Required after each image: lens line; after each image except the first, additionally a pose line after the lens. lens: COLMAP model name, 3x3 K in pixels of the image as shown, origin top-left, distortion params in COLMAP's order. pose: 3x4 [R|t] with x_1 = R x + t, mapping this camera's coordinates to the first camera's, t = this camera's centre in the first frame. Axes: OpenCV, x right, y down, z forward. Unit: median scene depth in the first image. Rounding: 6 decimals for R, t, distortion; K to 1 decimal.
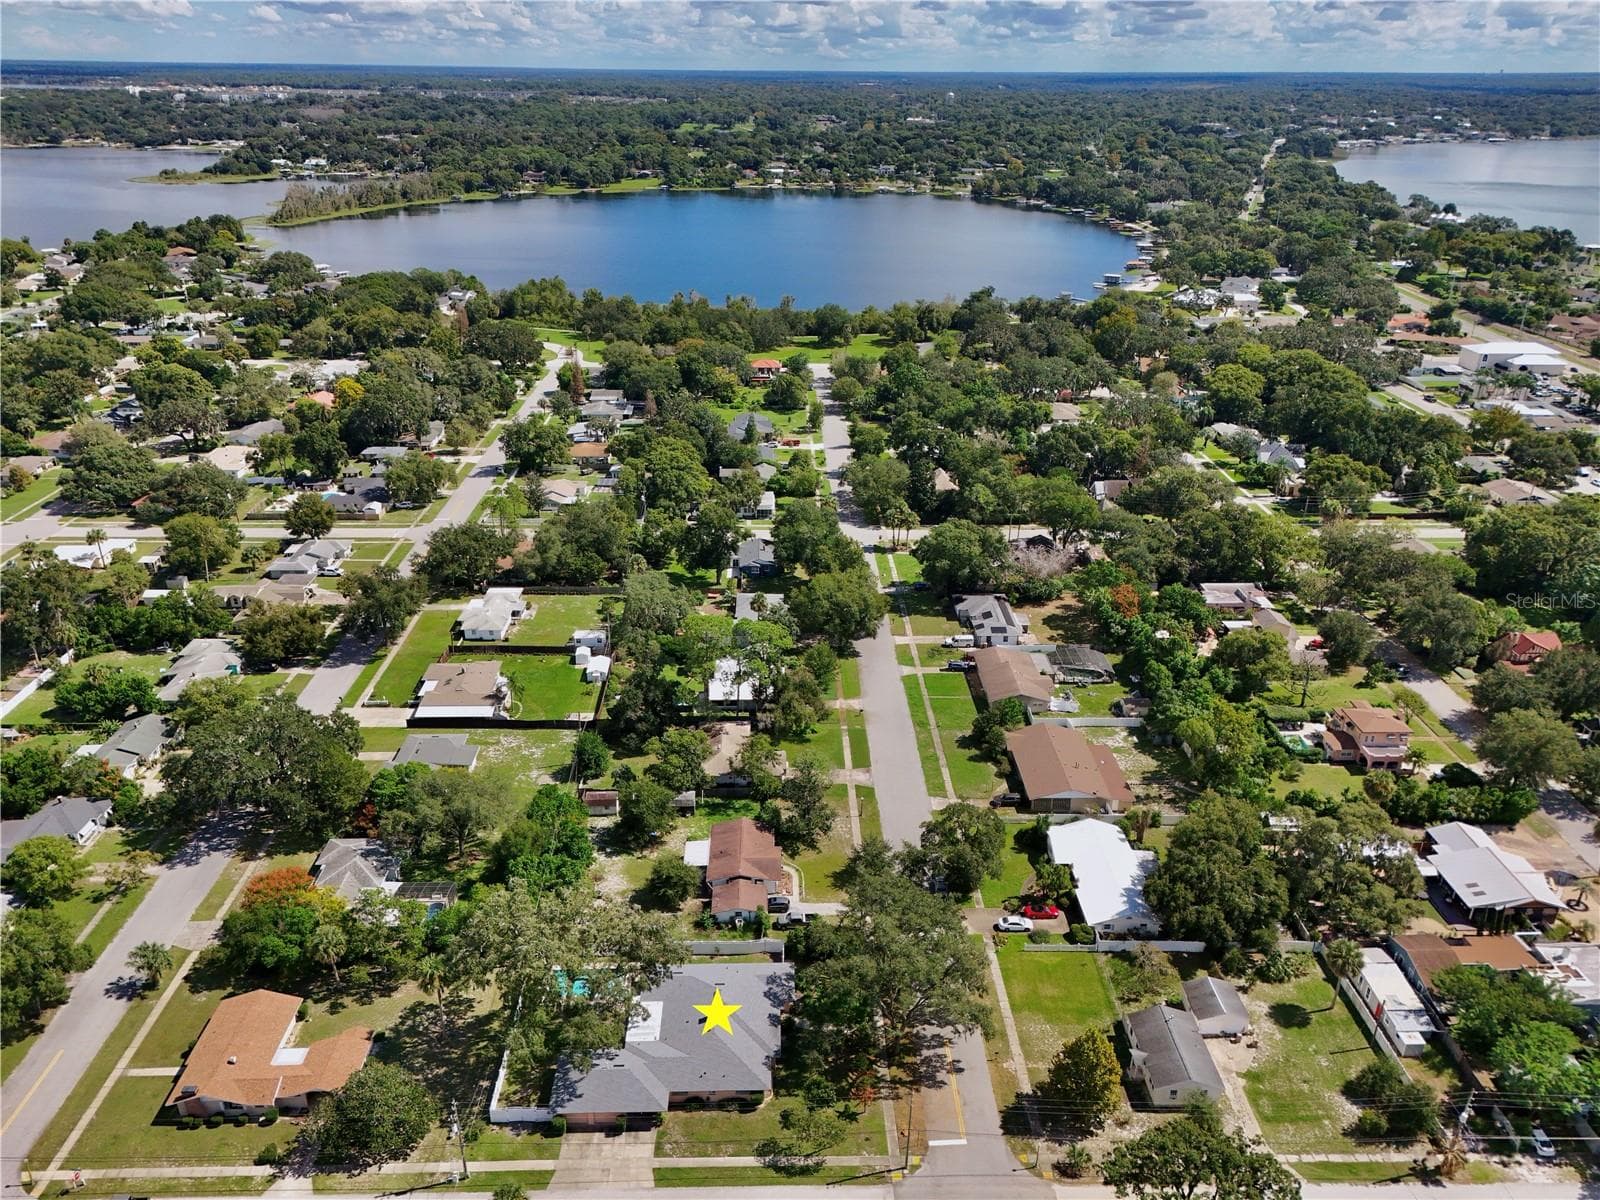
lens RADIAL K [[1174.1, 0, 803.5], [0, 1174.1, 615.5], [0, 0, 1]] dist [0.074019, -0.066161]
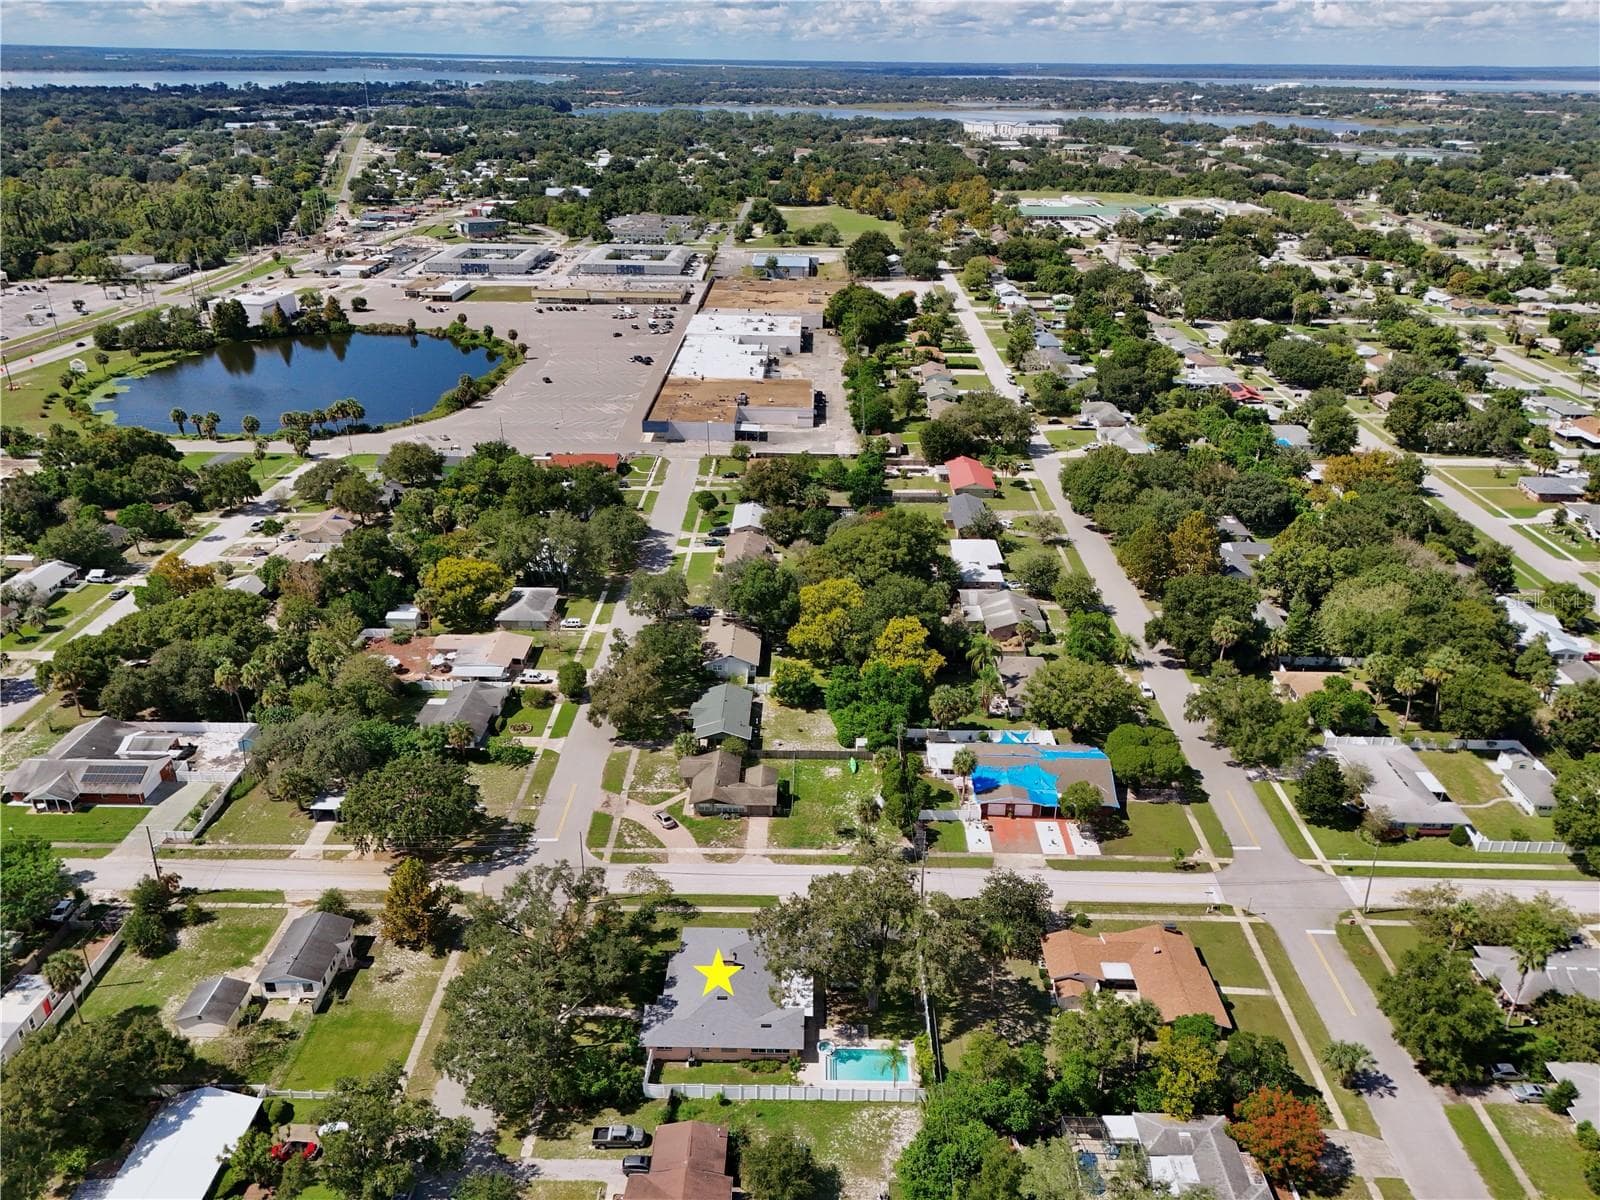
lens RADIAL K [[1181.8, 0, 802.0], [0, 1181.8, 601.5], [0, 0, 1]] dist [0.087481, -0.090209]
pose [[-0.998912, -0.035007, 0.030797, -0.102506], [0.000682, 0.649480, 0.760378, -0.425408], [-0.046620, 0.759572, -0.648750, 0.915218]]
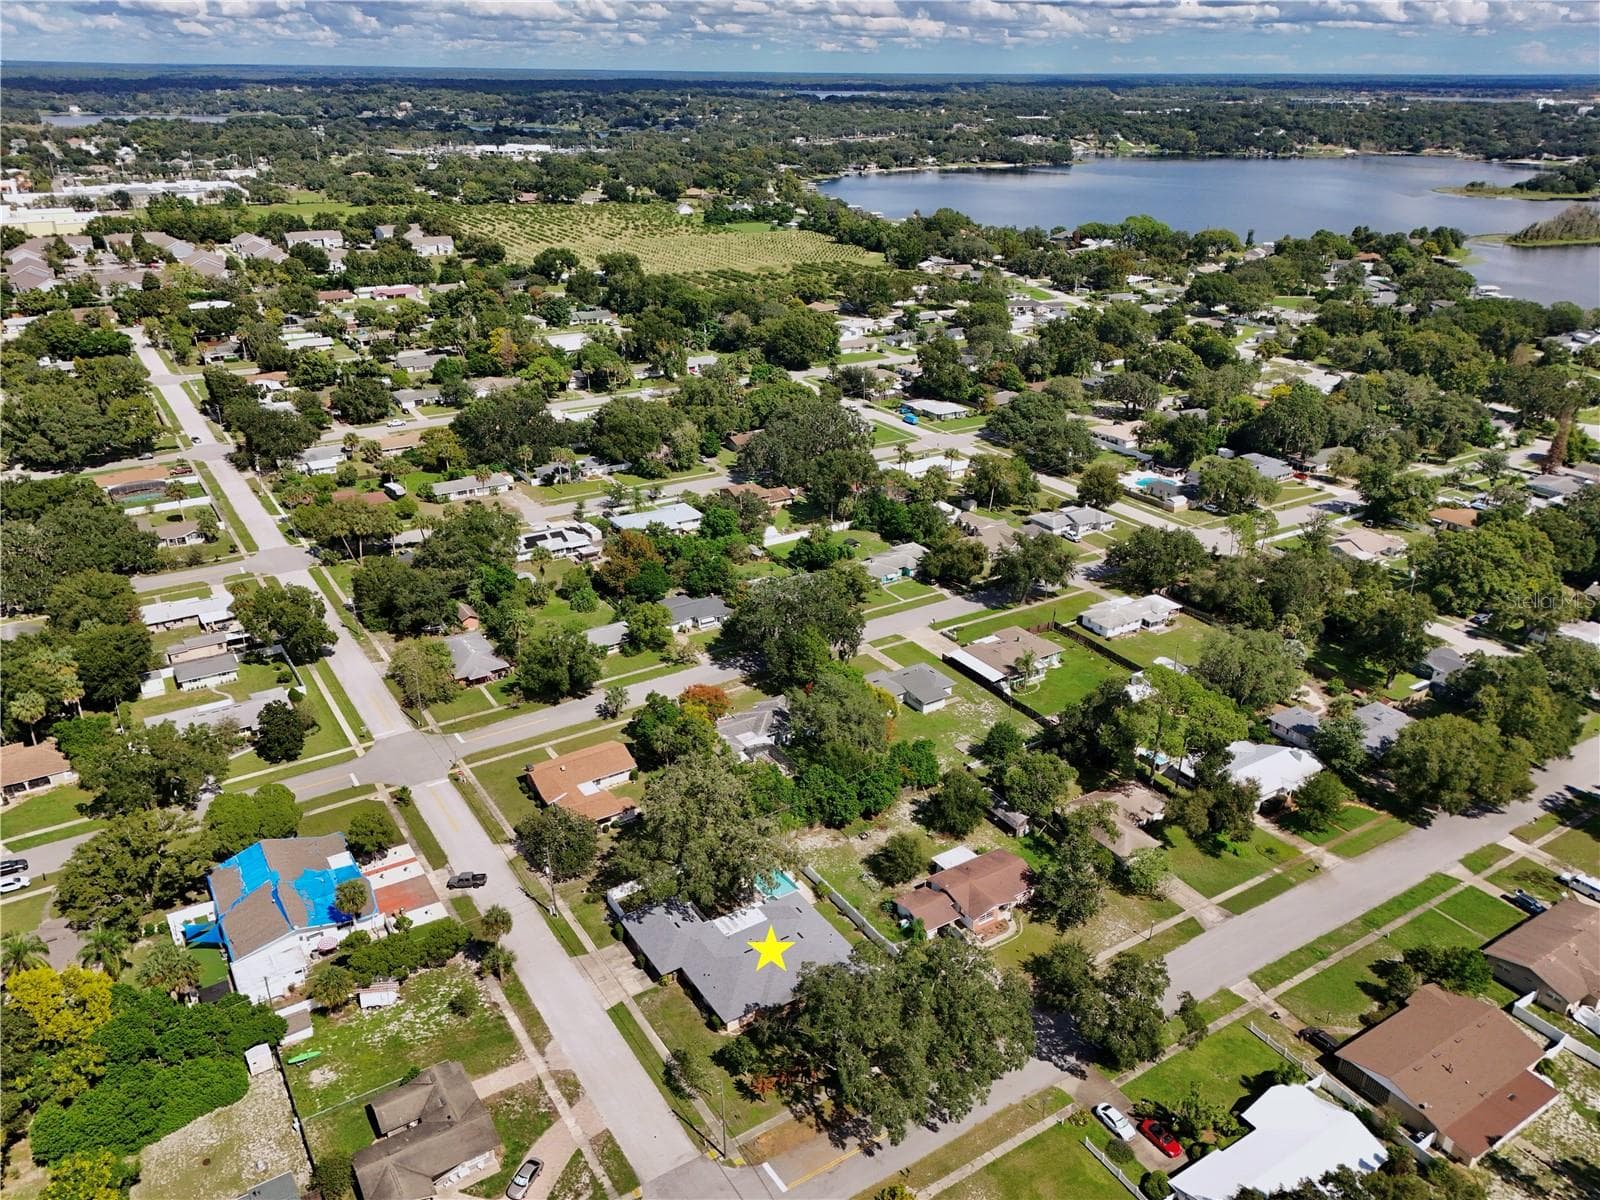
lens RADIAL K [[1181.8, 0, 802.0], [0, 1181.8, 601.5], [0, 0, 1]] dist [0.087481, -0.090209]
pose [[0.518272, 0.345953, -0.782120, 0.432167], [-0.363210, 0.916993, 0.164930, -0.089173], [0.774256, 0.198595, 0.600905, 0.203170]]
